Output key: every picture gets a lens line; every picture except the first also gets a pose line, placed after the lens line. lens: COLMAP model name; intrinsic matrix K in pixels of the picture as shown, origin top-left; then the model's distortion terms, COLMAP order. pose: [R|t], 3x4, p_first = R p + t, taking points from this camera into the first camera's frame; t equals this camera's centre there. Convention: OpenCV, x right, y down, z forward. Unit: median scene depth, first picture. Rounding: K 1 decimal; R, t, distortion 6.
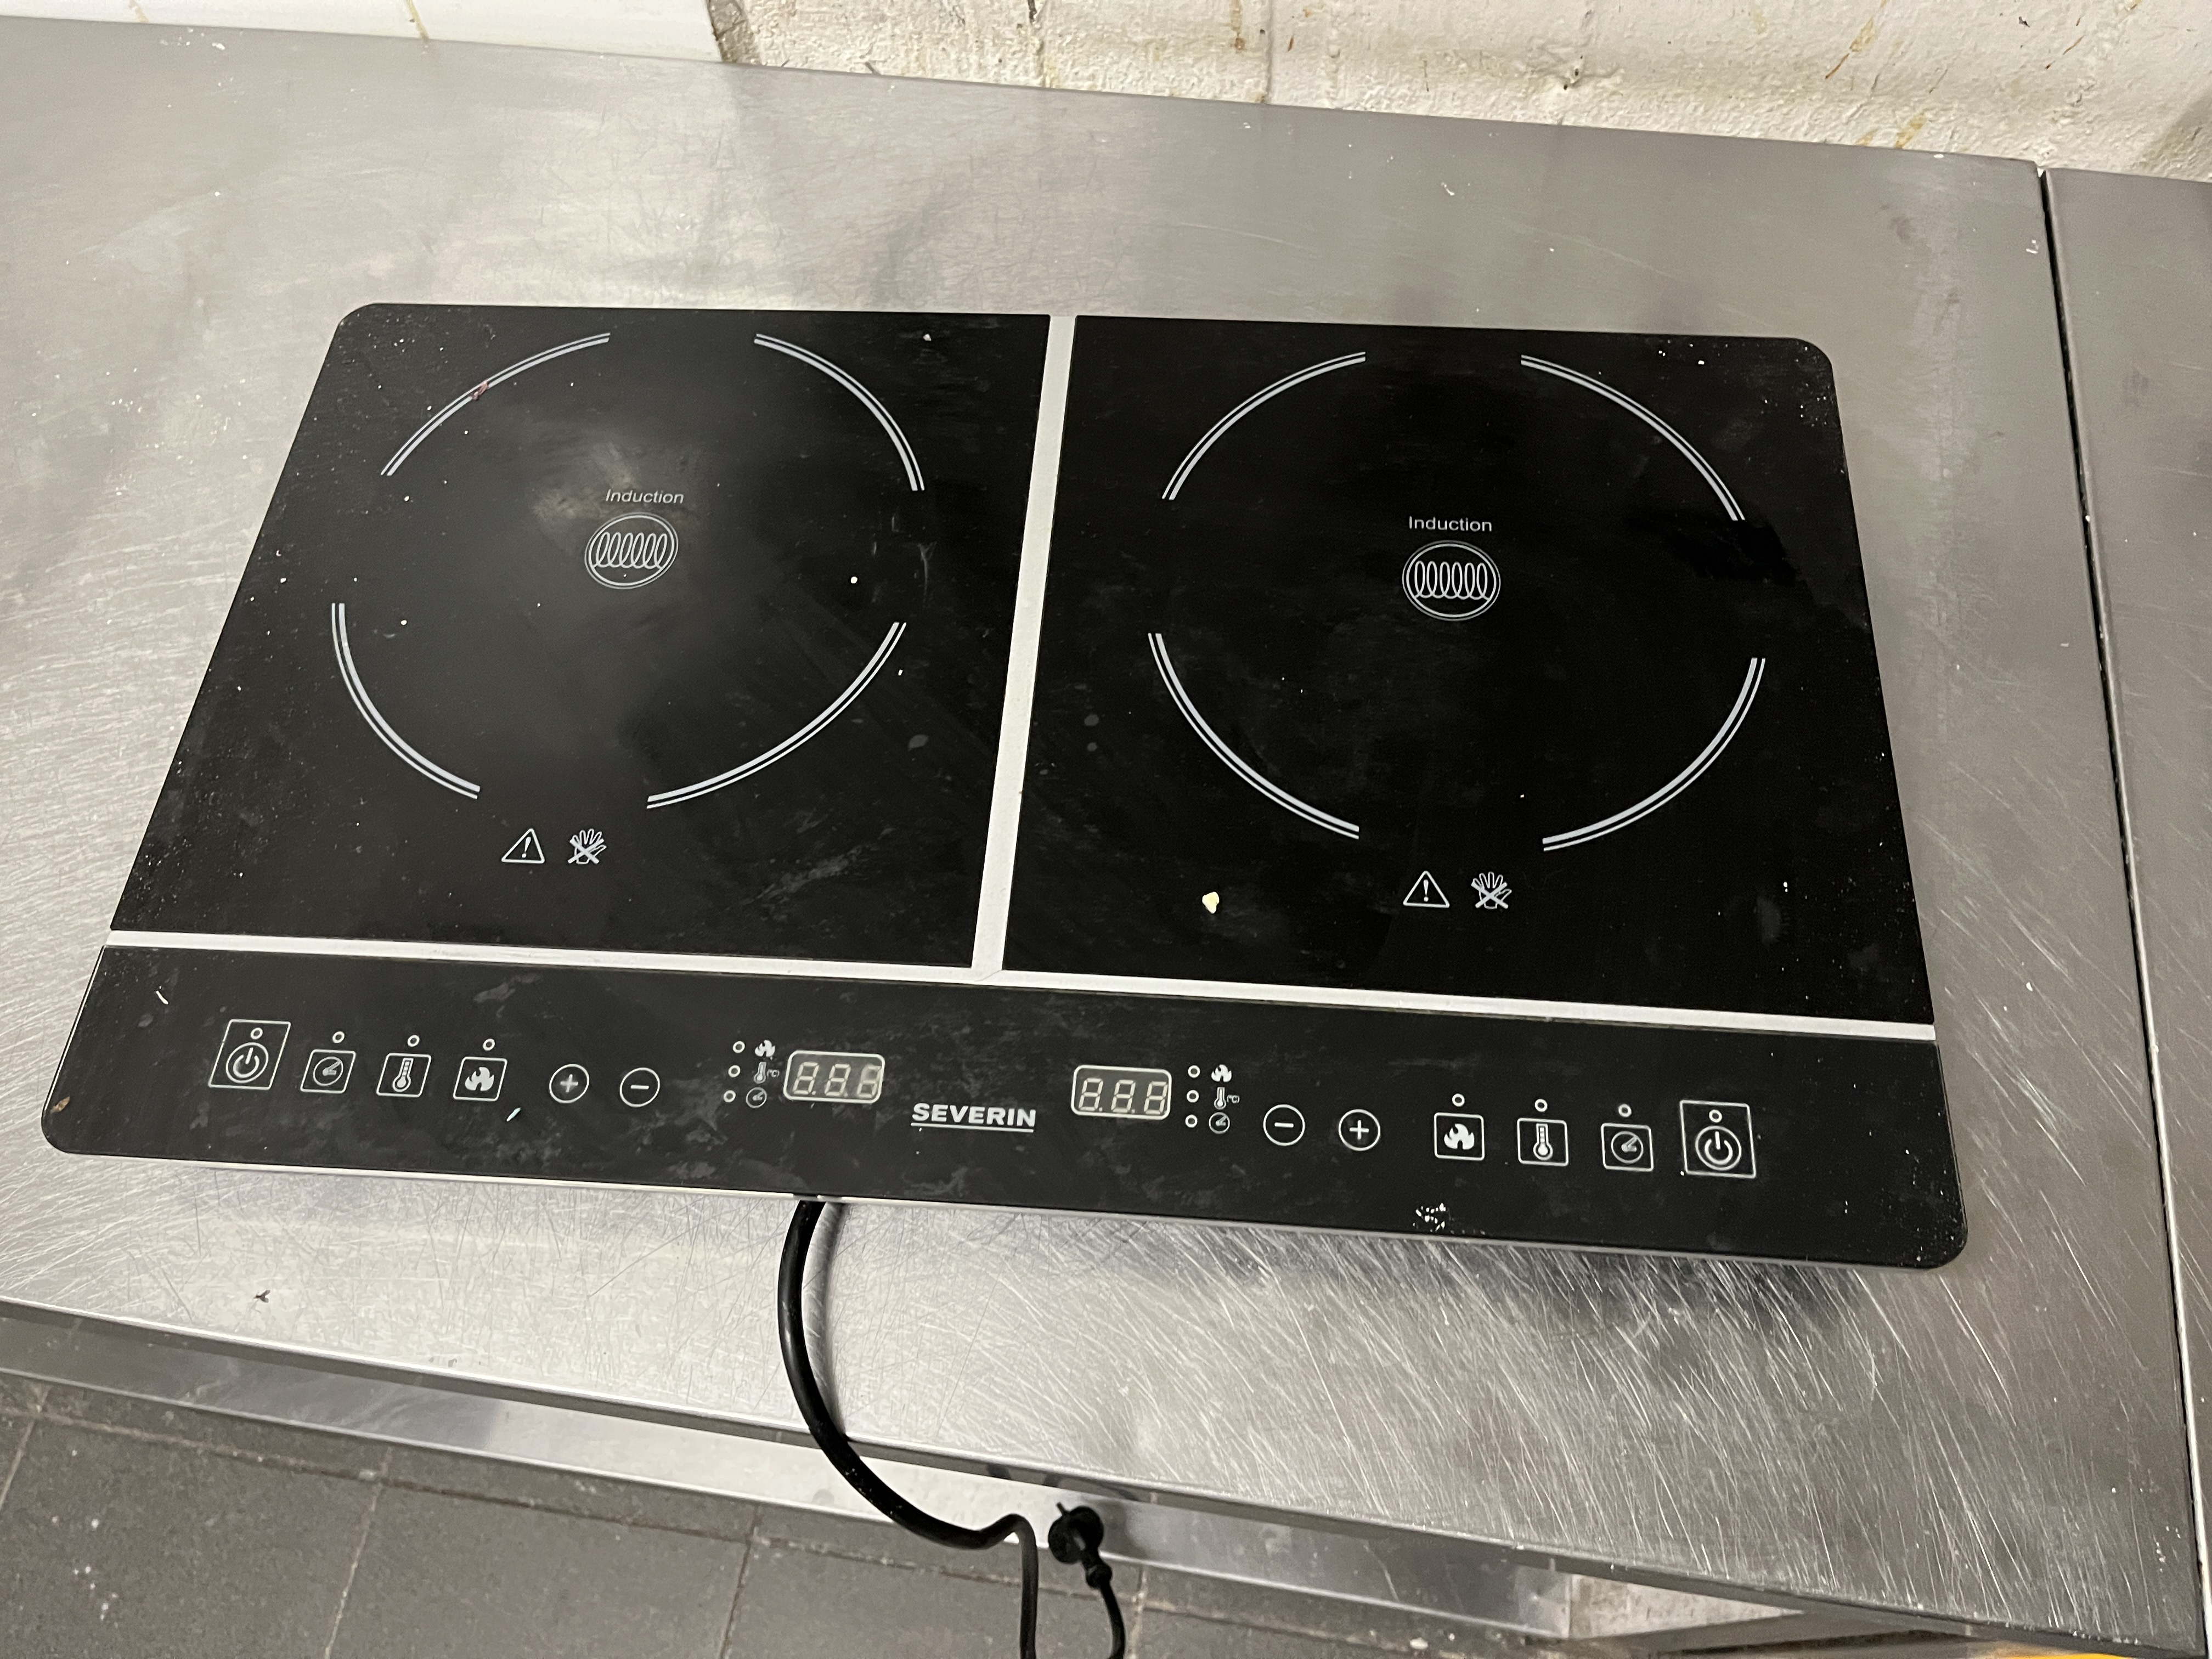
lens RADIAL K [[1678.1, 0, 1109.3], [0, 1678.1, 821.3], [0, 0, 1]] dist [0.065148, -0.091740]
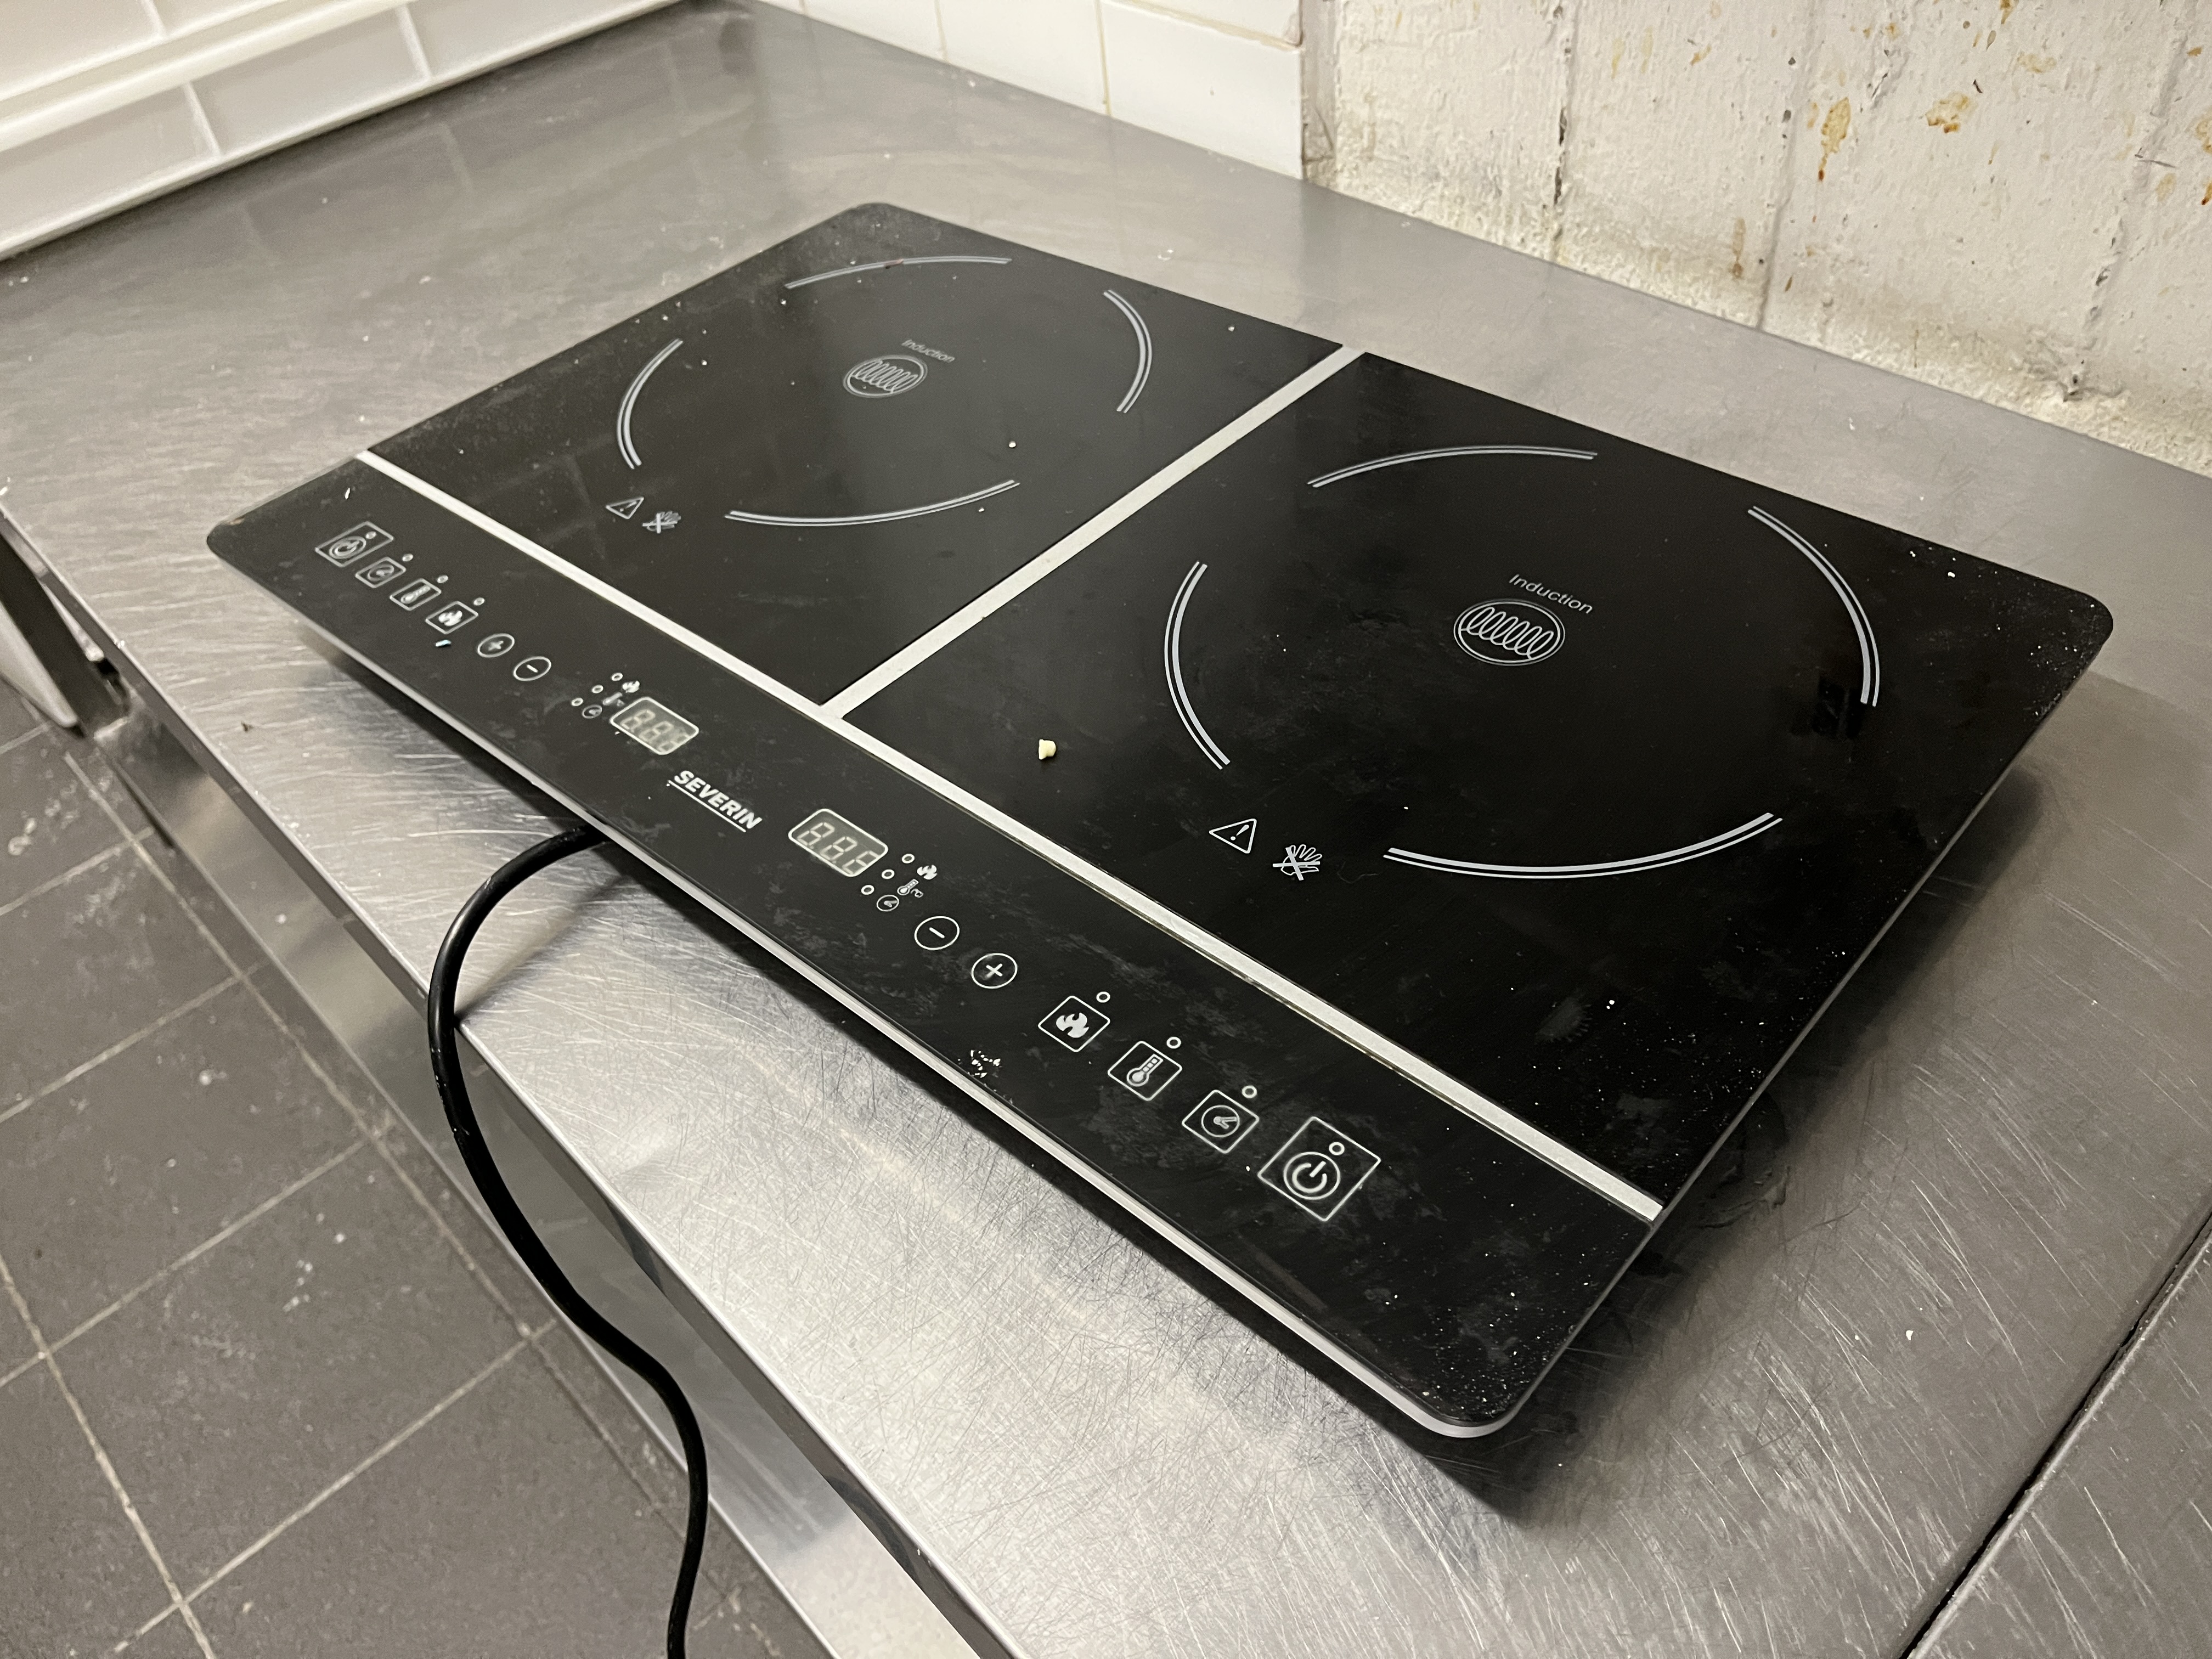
lens RADIAL K [[1678.1, 0, 1103.7], [0, 1678.1, 818.8], [0, 0, 1]] dist [0.065148, -0.091740]
pose [[0.790835, 0.404809, -0.459031, 0.373054], [-0.515251, 0.845127, -0.142395, 0.138412], [0.330297, 0.349128, 0.876934, 0.136792]]
